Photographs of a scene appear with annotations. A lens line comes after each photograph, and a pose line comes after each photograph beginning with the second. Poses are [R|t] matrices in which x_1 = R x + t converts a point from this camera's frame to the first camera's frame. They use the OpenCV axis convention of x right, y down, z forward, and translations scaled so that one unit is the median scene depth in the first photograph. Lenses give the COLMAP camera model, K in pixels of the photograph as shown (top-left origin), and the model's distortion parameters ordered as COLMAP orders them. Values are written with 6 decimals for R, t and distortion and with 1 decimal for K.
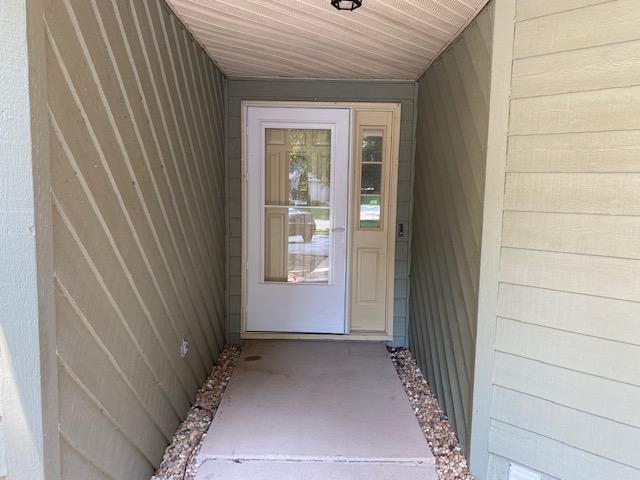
lens RADIAL K [[484.0, 0, 320.0], [0, 484.0, 240.0], [0, 0, 1]] dist [0.017054, -0.002351]
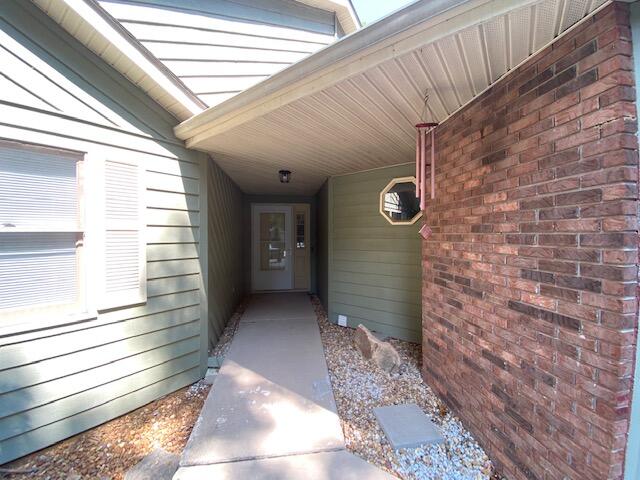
lens RADIAL K [[256.8, 0, 322.1], [0, 256.8, 237.3], [0, 0, 1]] dist [0.037380, -0.034147]
pose [[0.990257, -0.021061, 0.137648, 0.028534], [0.034829, 0.994538, -0.098388, 0.059155], [-0.134824, 0.102224, 0.985582, -0.445665]]
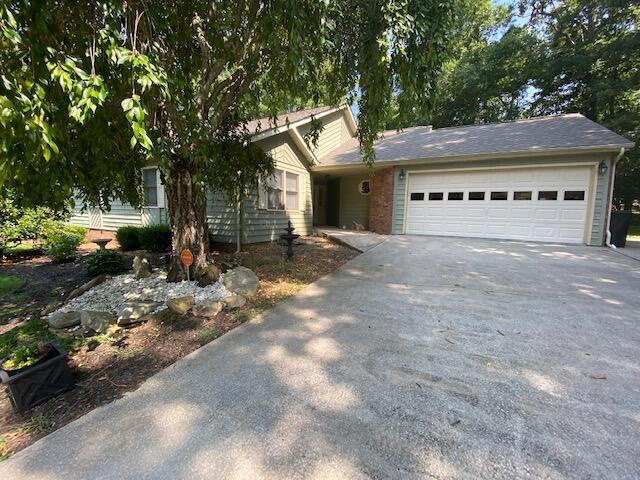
lens RADIAL K [[256.8, 0, 322.1], [0, 256.8, 237.3], [0, 0, 1]] dist [0.037380, -0.034147]
pose [[0.956352, -0.024059, 0.291225, -0.873293], [0.028294, 0.999546, -0.010338, 0.424941], [-0.290844, 0.018127, 0.956599, -2.193047]]
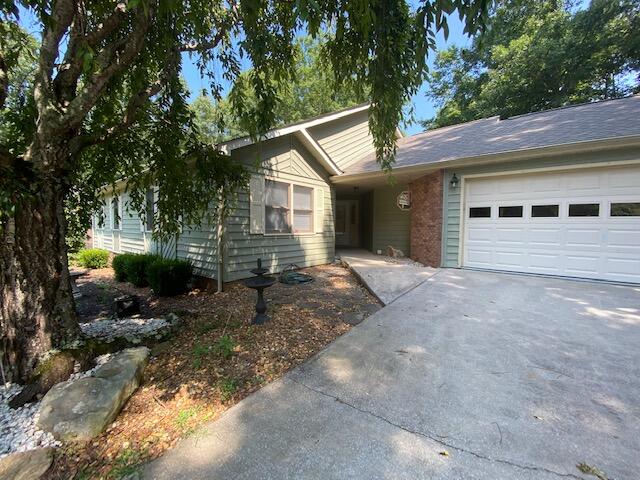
lens RADIAL K [[255.1, 0, 320.0], [0, 255.1, 240.0], [0, 0, 1]] dist [-0.000983, -0.010662]
pose [[0.996806, -0.014655, 0.078507, -0.482616], [0.019341, 0.998054, -0.059274, 0.307631], [-0.077485, 0.060603, 0.995150, -1.710463]]
